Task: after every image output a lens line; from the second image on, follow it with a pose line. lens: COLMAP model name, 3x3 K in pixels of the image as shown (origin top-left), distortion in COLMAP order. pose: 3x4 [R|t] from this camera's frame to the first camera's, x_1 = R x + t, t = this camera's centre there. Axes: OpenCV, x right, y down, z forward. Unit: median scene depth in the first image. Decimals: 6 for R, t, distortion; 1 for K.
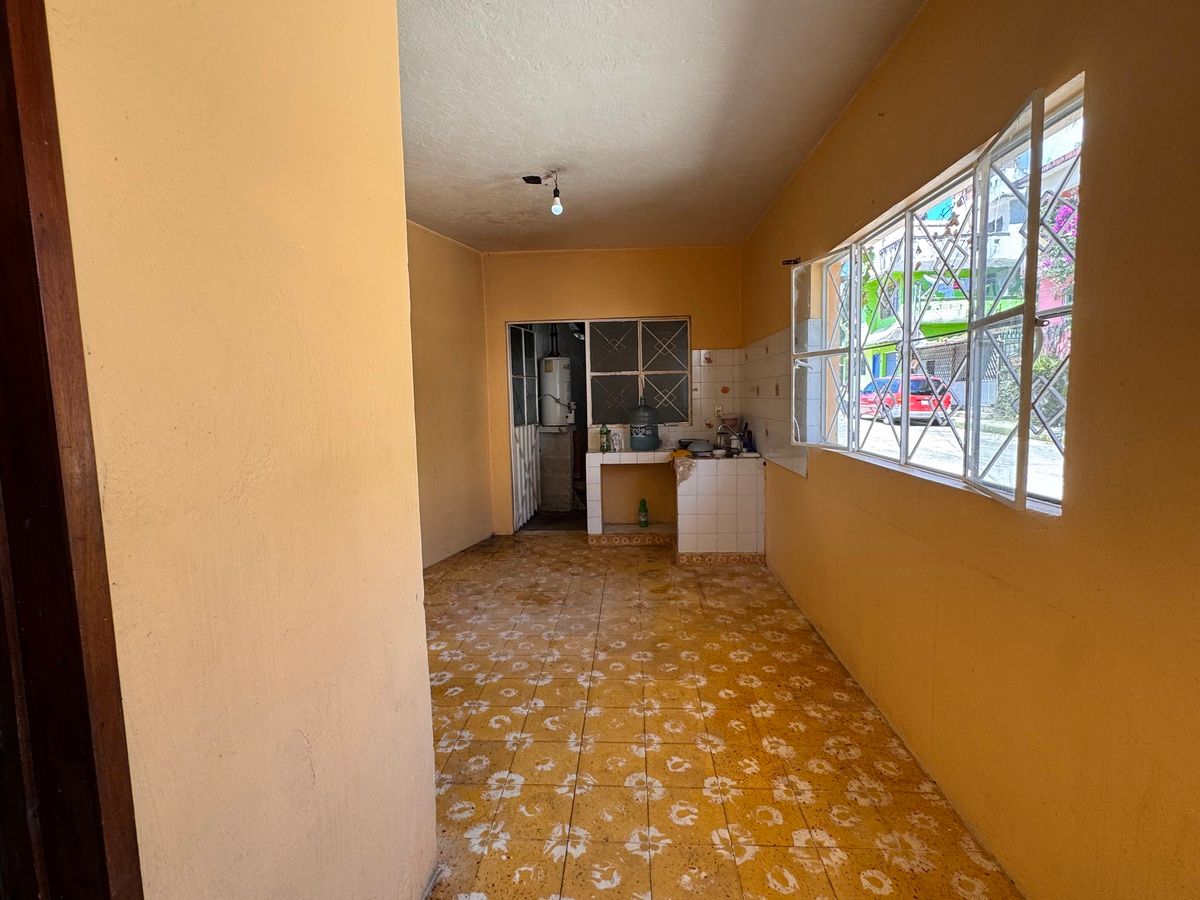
lens RADIAL K [[579.6, 0, 601.5], [0, 579.6, 447.6], [0, 0, 1]] dist [-0.000214, 0.001905]
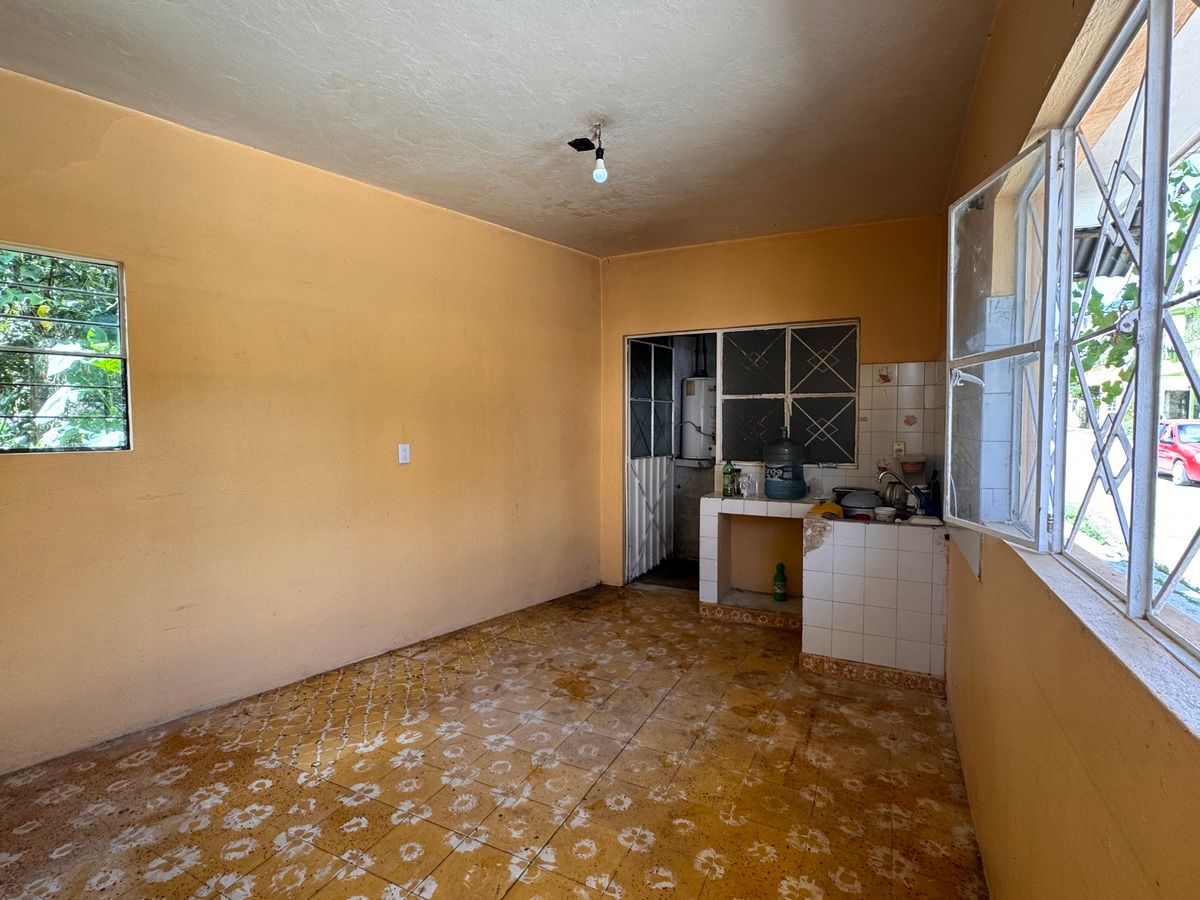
lens RADIAL K [[579.6, 0, 597.6], [0, 579.6, 447.4], [0, 0, 1]] dist [-0.000214, 0.001905]
pose [[0.916467, 0.039632, -0.398143, 0.179651], [-0.057024, 0.997862, -0.031930, -0.028931], [0.396026, 0.051966, 0.916768, 0.258186]]
